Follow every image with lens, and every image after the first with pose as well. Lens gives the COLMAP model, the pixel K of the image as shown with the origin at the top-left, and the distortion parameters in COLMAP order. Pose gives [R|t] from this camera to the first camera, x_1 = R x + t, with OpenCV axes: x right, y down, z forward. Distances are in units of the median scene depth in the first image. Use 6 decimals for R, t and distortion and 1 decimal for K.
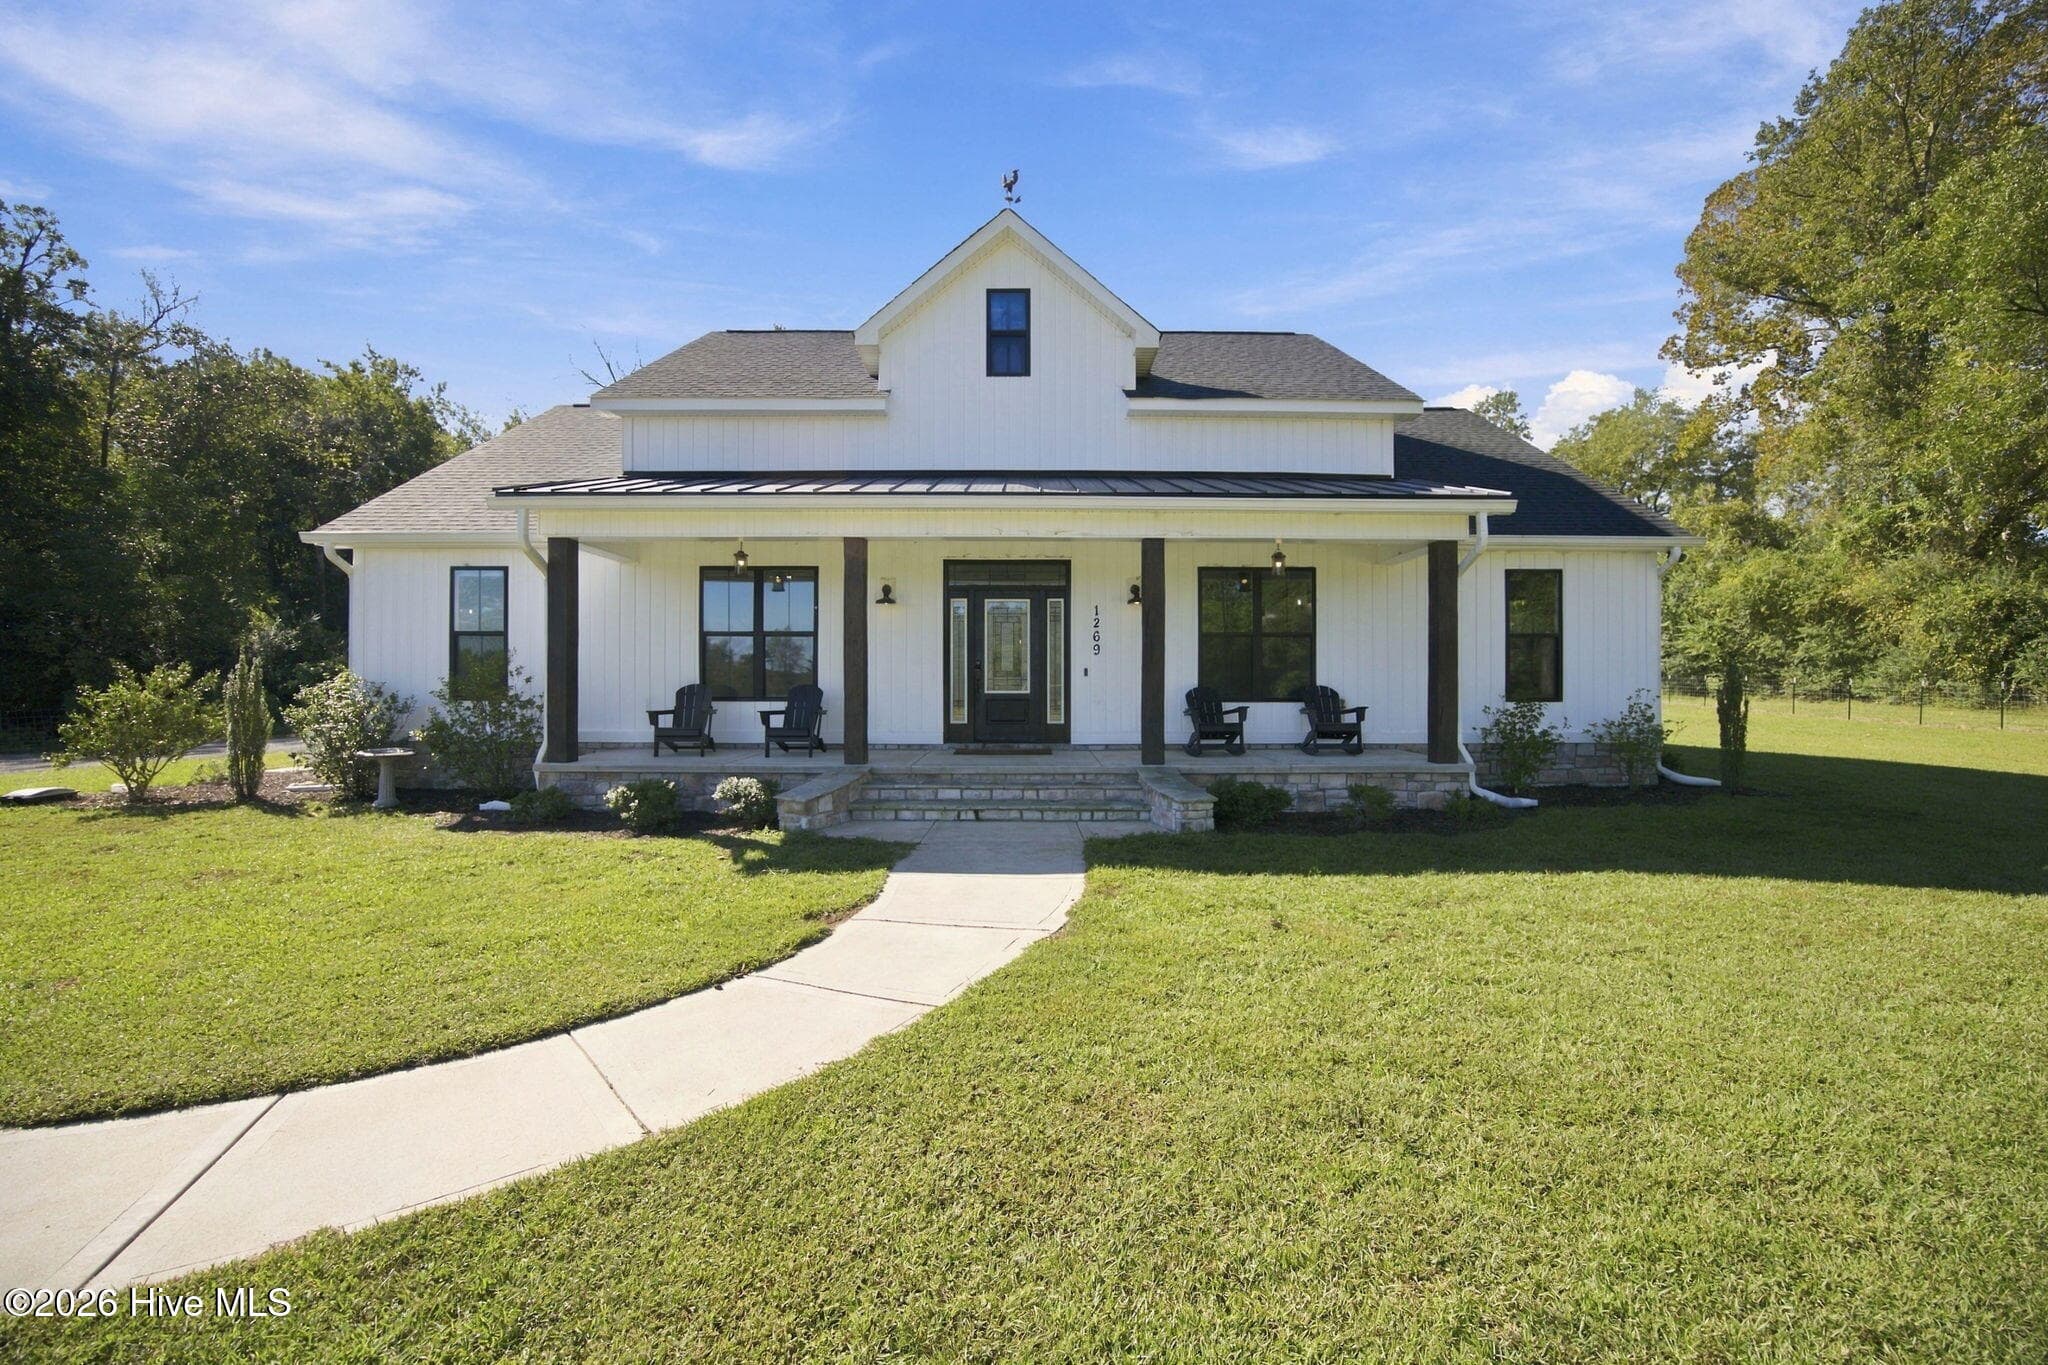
lens RADIAL K [[765.2, 0, 1026.1], [0, 765.2, 696.9], [0, 0, 1]] dist [0.001317, 0.000306]
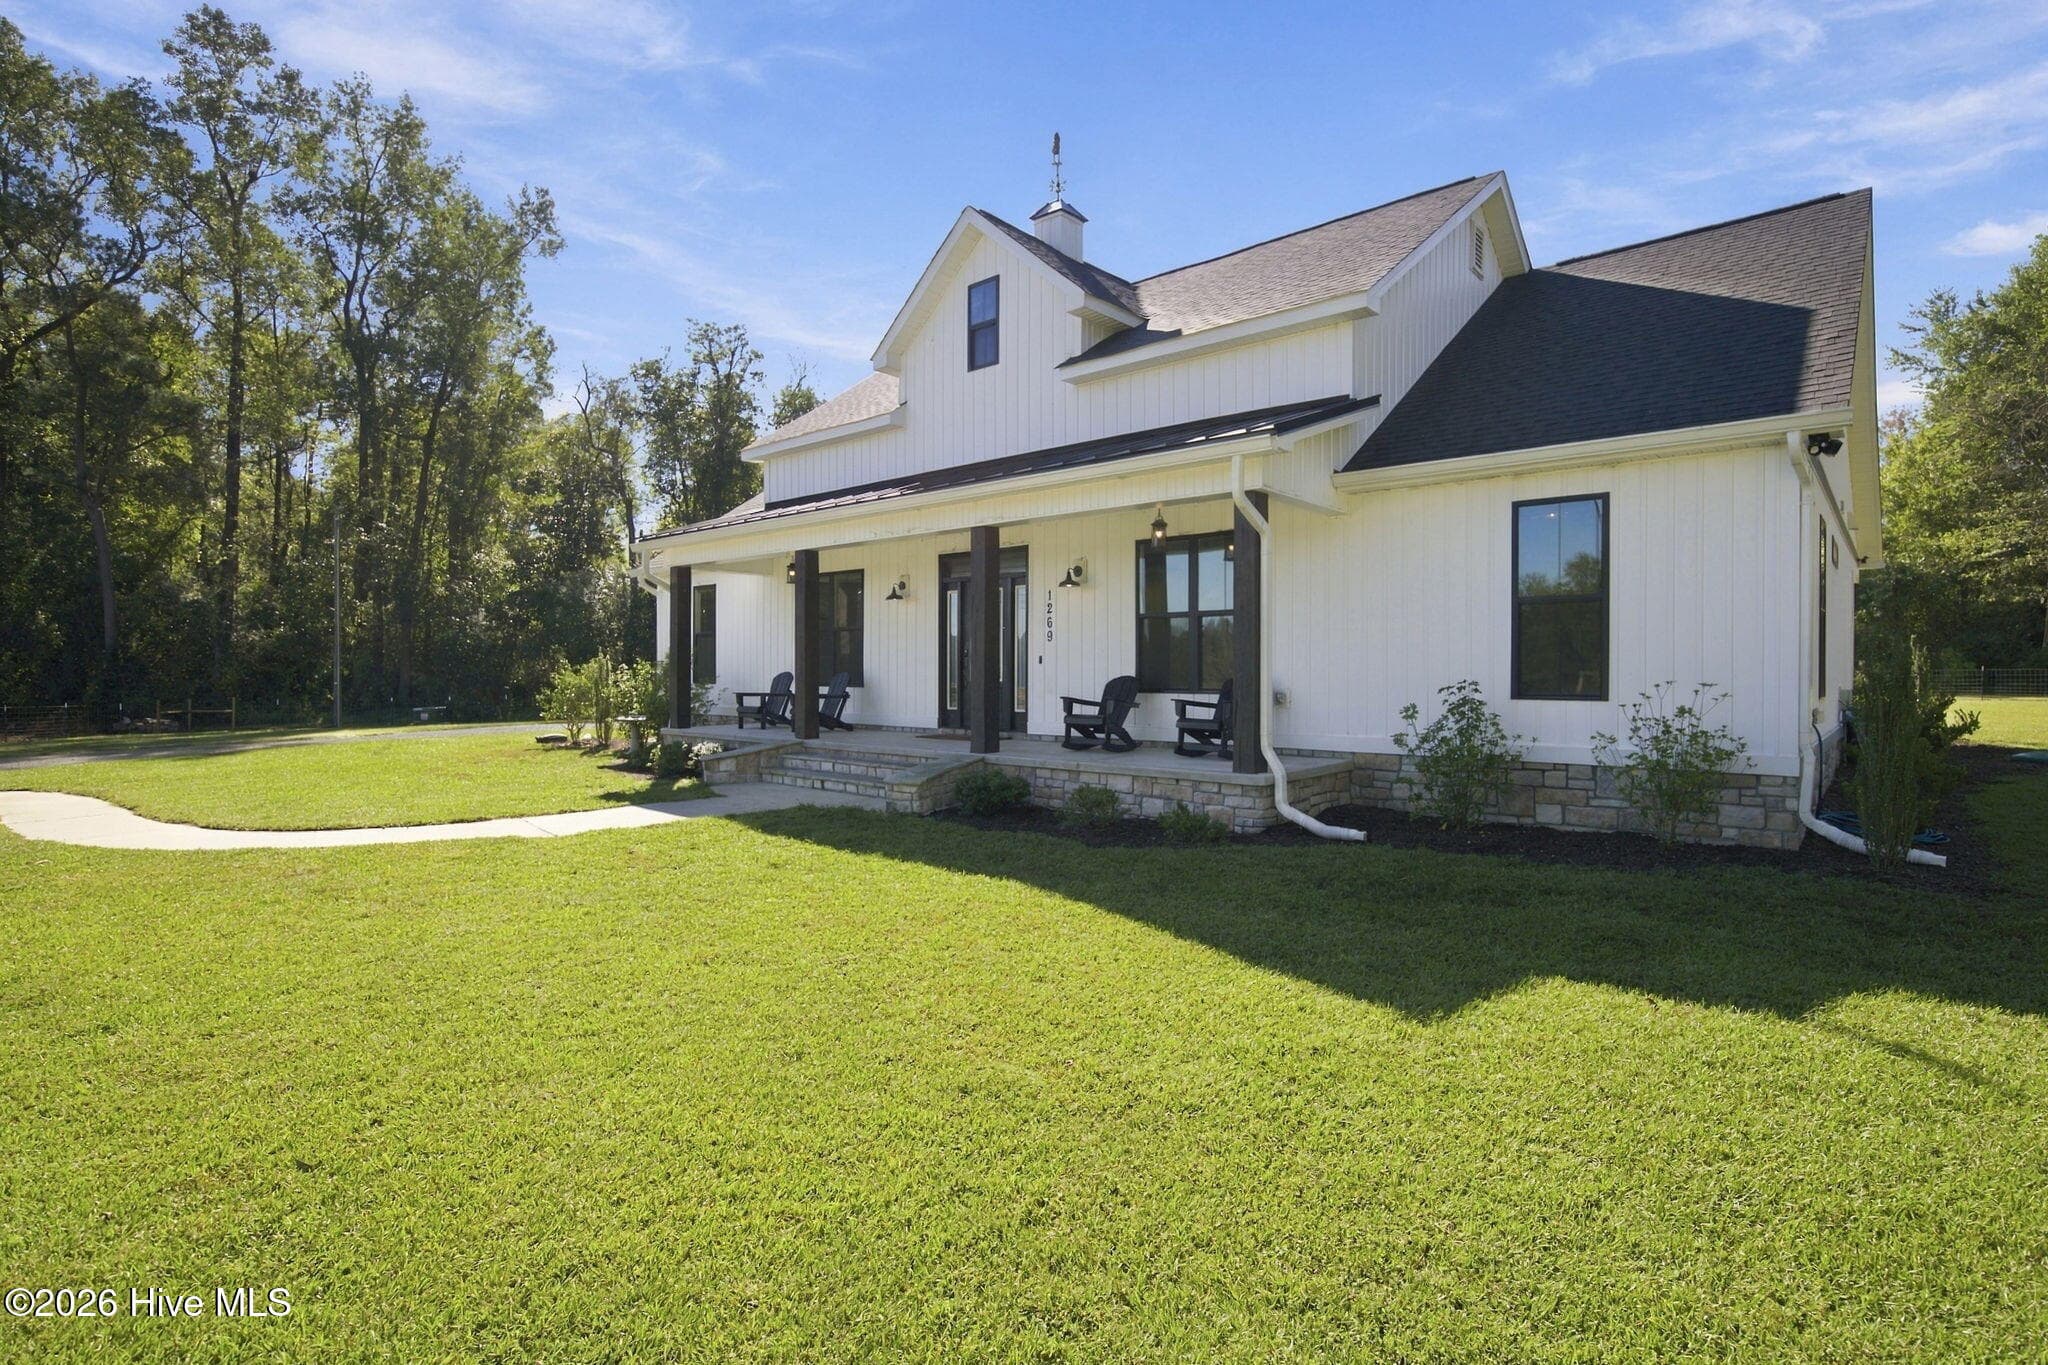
lens RADIAL K [[1032.7, 0, 1023.5], [0, 1032.7, 668.1], [0, 0, 1]] dist [-0.005362, -0.001008]
pose [[0.727899, -0.001579, -0.685682, 0.942499], [-0.012861, 0.999790, -0.015955, -0.001009], [0.685564, 0.020432, 0.727726, 0.052154]]
